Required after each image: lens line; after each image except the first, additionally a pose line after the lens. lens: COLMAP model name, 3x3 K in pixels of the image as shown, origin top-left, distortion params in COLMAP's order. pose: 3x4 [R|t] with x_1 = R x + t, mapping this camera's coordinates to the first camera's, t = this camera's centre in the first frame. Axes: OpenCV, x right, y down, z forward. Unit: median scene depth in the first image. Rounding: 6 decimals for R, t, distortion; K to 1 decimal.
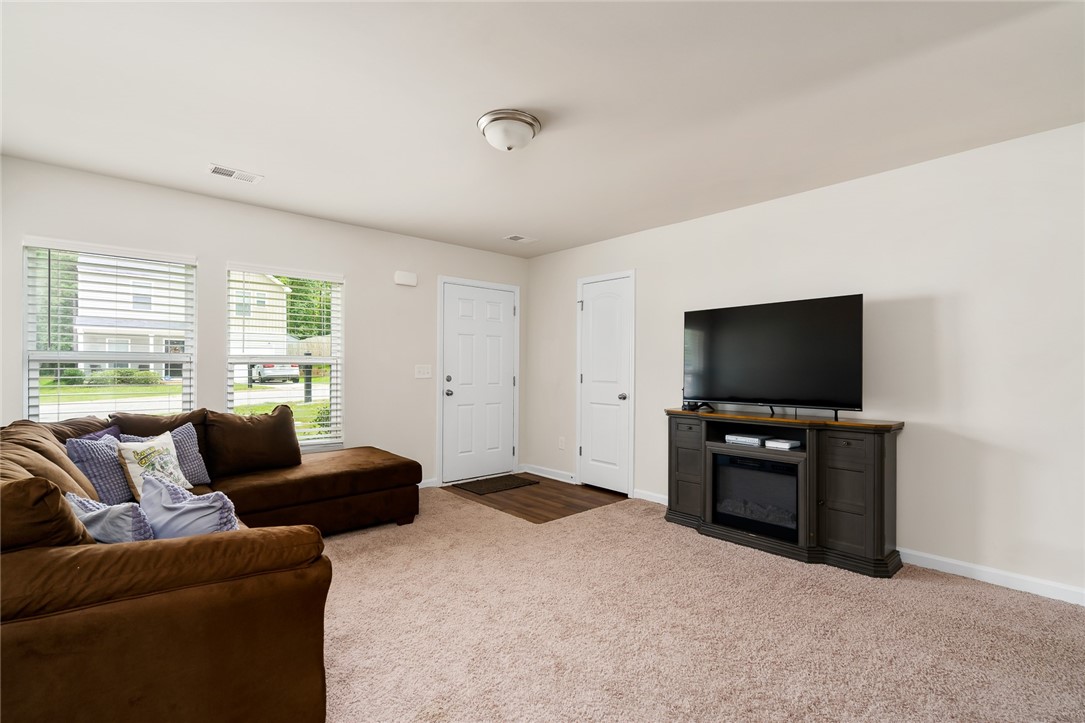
lens RADIAL K [[483.9, 0, 541.3], [0, 483.9, 367.2], [0, 0, 1]] dist [0.000468, 0.000060]
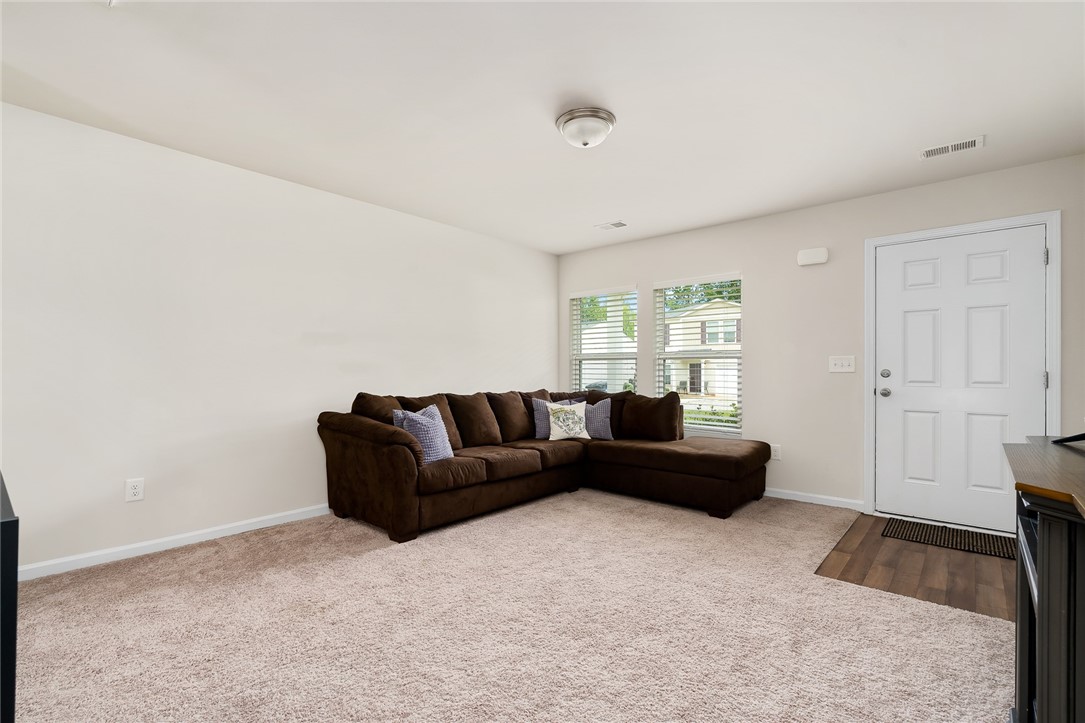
lens RADIAL K [[502.8, 0, 542.0], [0, 502.8, 367.4], [0, 0, 1]] dist [0.000246, -0.000002]
pose [[0.128030, -0.005097, -0.991757, 0.549940], [0.002572, 0.999985, -0.004807, 0.017930], [0.991767, -0.001935, 0.128041, 0.408858]]
